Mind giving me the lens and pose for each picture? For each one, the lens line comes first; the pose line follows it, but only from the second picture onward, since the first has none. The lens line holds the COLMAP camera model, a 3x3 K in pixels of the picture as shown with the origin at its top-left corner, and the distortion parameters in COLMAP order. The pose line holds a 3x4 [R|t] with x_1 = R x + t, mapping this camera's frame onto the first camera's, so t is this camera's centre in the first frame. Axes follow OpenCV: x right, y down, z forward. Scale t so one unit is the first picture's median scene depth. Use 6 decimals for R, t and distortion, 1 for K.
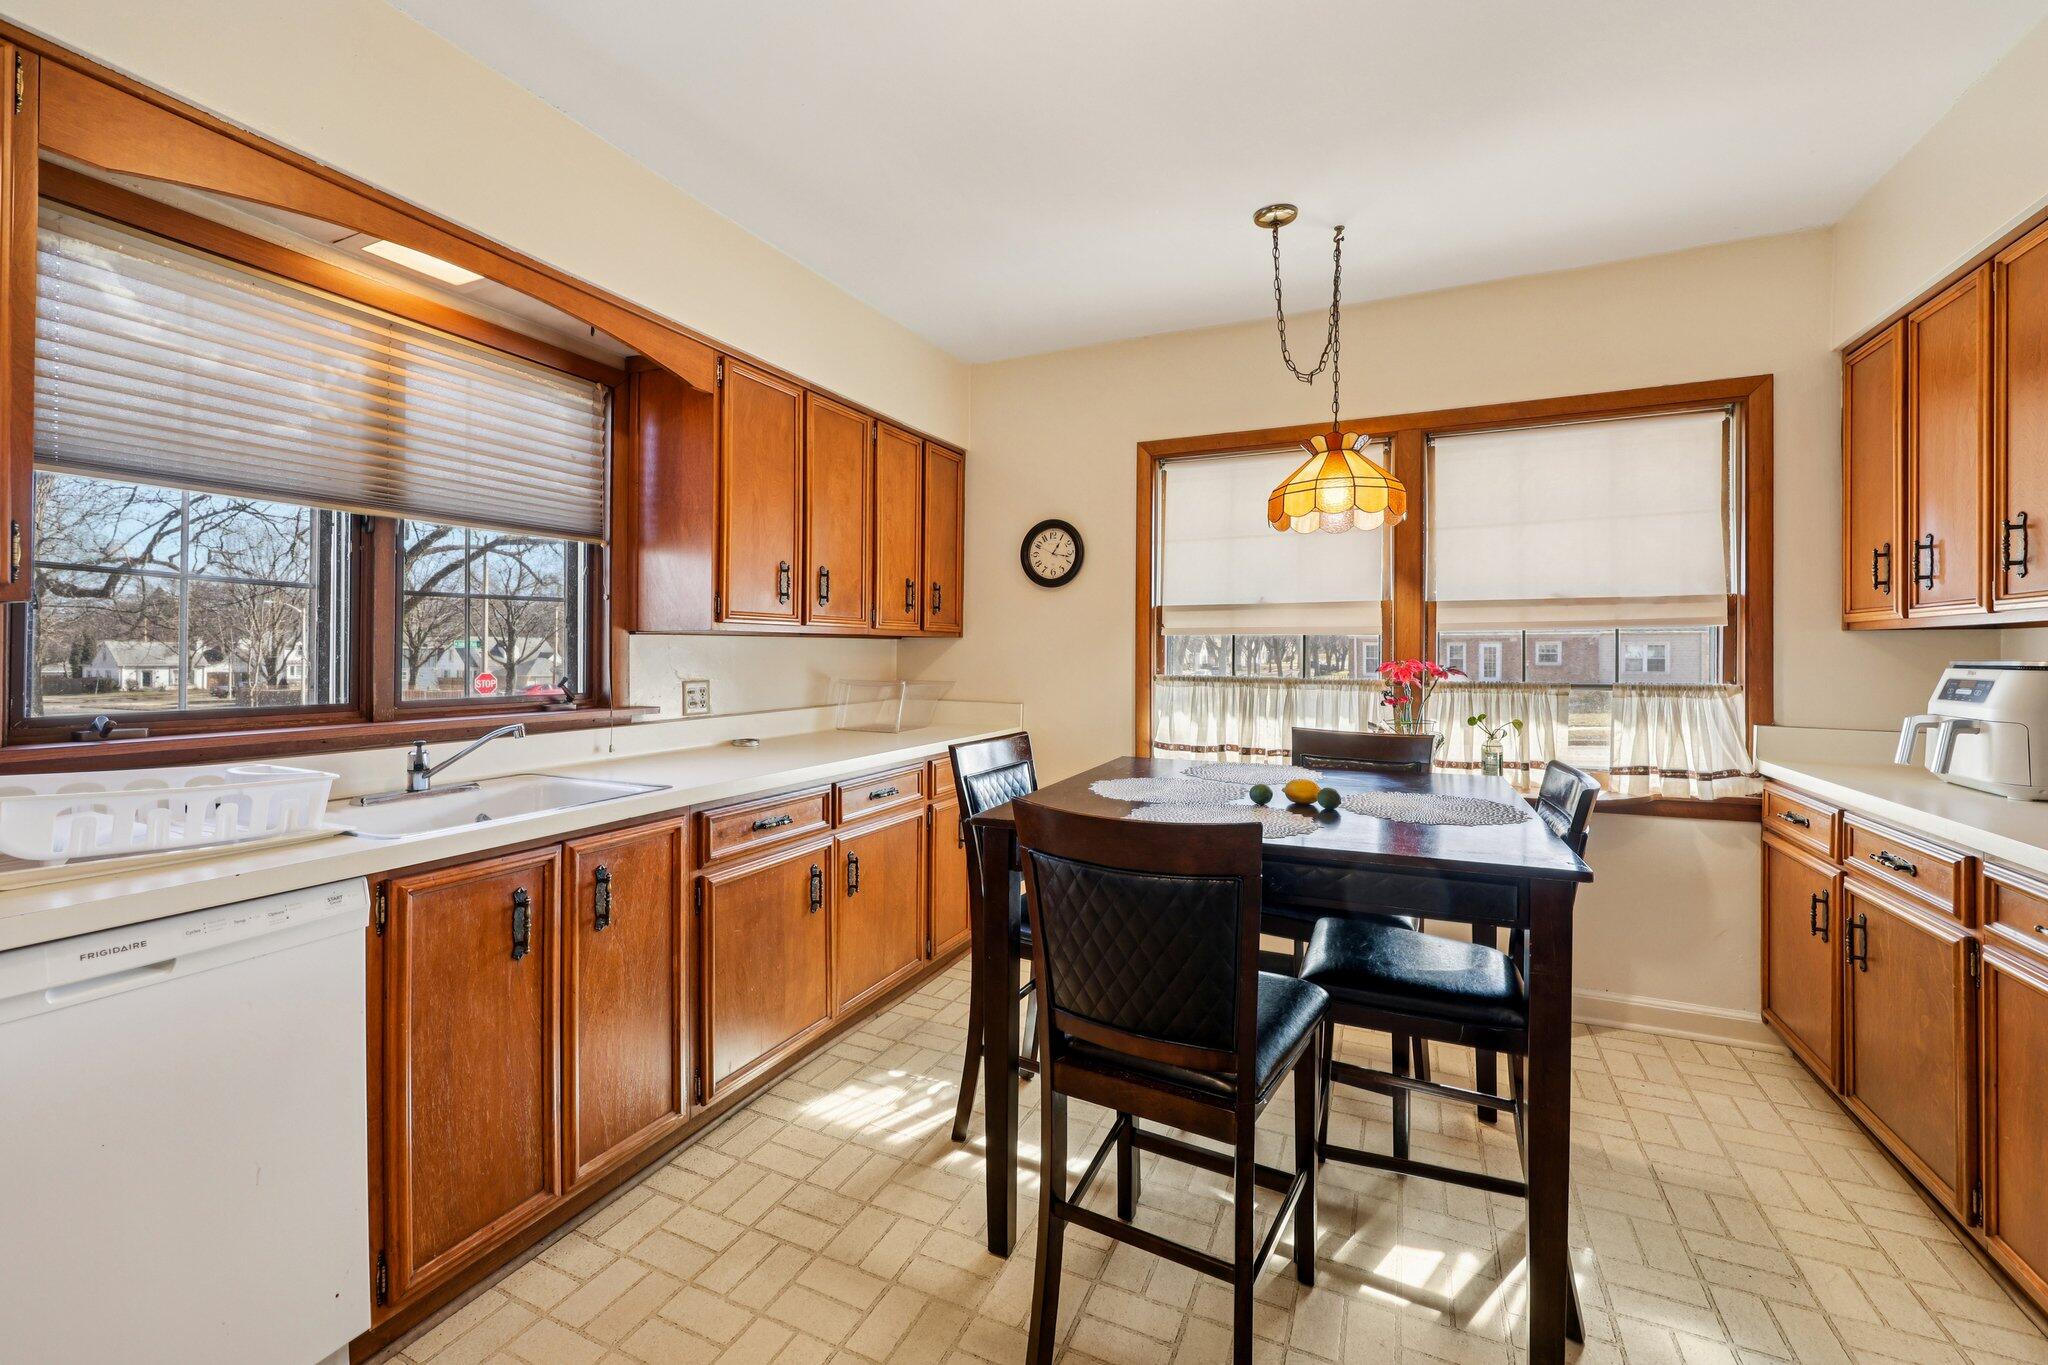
lens RADIAL K [[829.1, 0, 1029.7], [0, 829.1, 655.0], [0, 0, 1]] dist [0.000626, 0.000099]
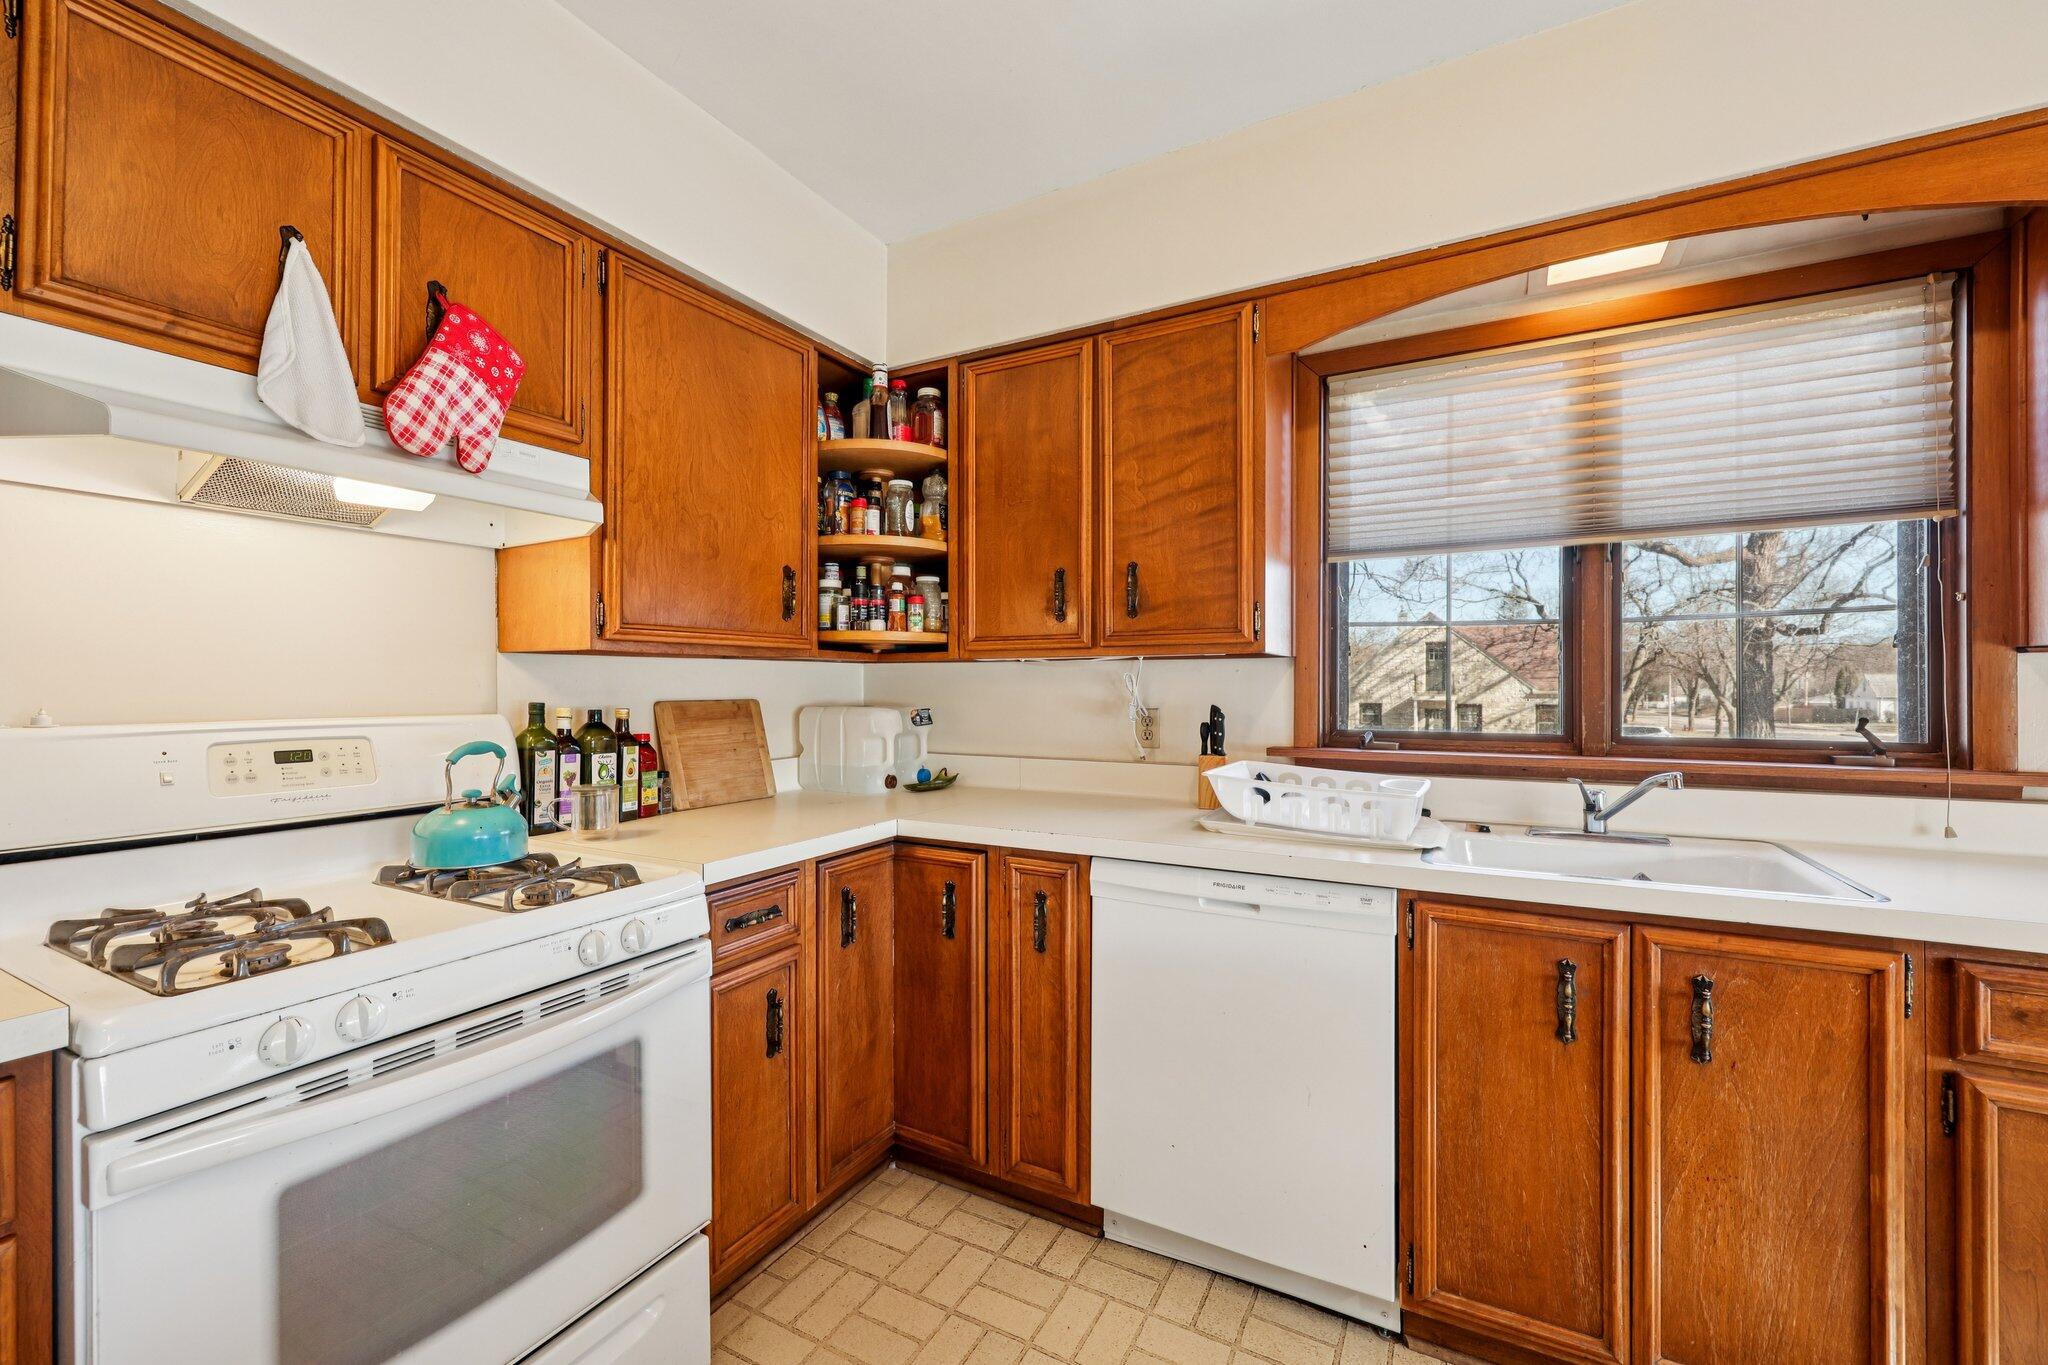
lens RADIAL K [[827.6, 0, 1031.6], [0, 827.6, 684.0], [0, 0, 1]] dist [-0.000881, -0.000360]
pose [[-0.061088, -0.004097, -0.998124, 0.224273], [0.000209, 0.999992, -0.004117, 0.000202], [0.998132, -0.000460, -0.061087, 0.413904]]
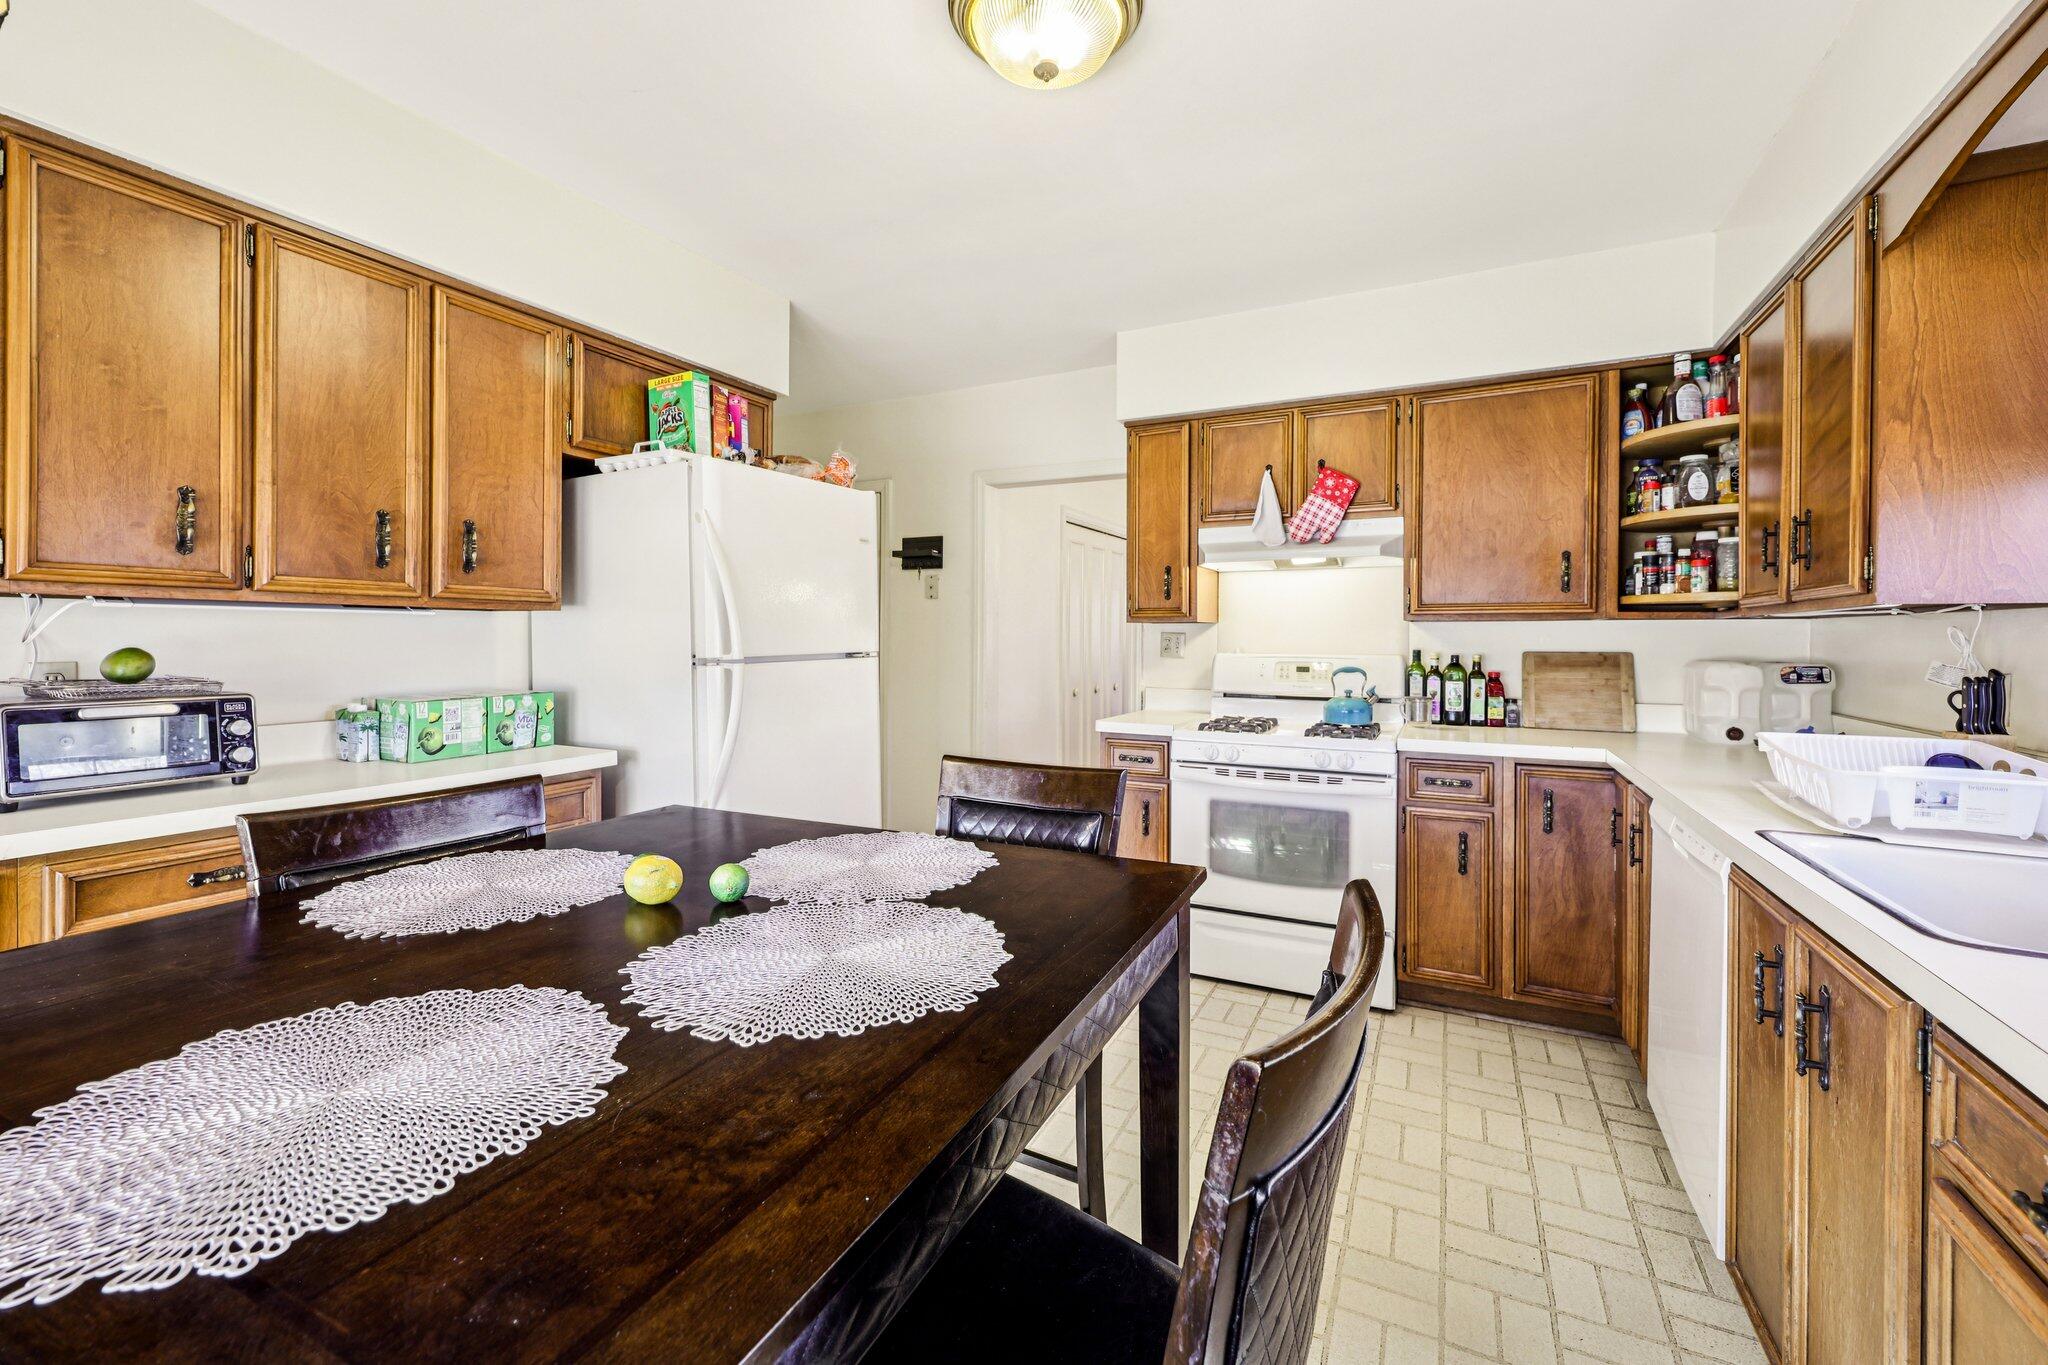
lens RADIAL K [[834.5, 0, 1029.3], [0, 834.5, 640.1], [0, 0, 1]] dist [0.001732, 0.000132]
pose [[-0.999377, -0.007094, 0.034563, 0.052626], [-0.007013, 0.999972, 0.002475, -0.000649], [-0.034580, 0.002231, -0.999399, 1.487936]]
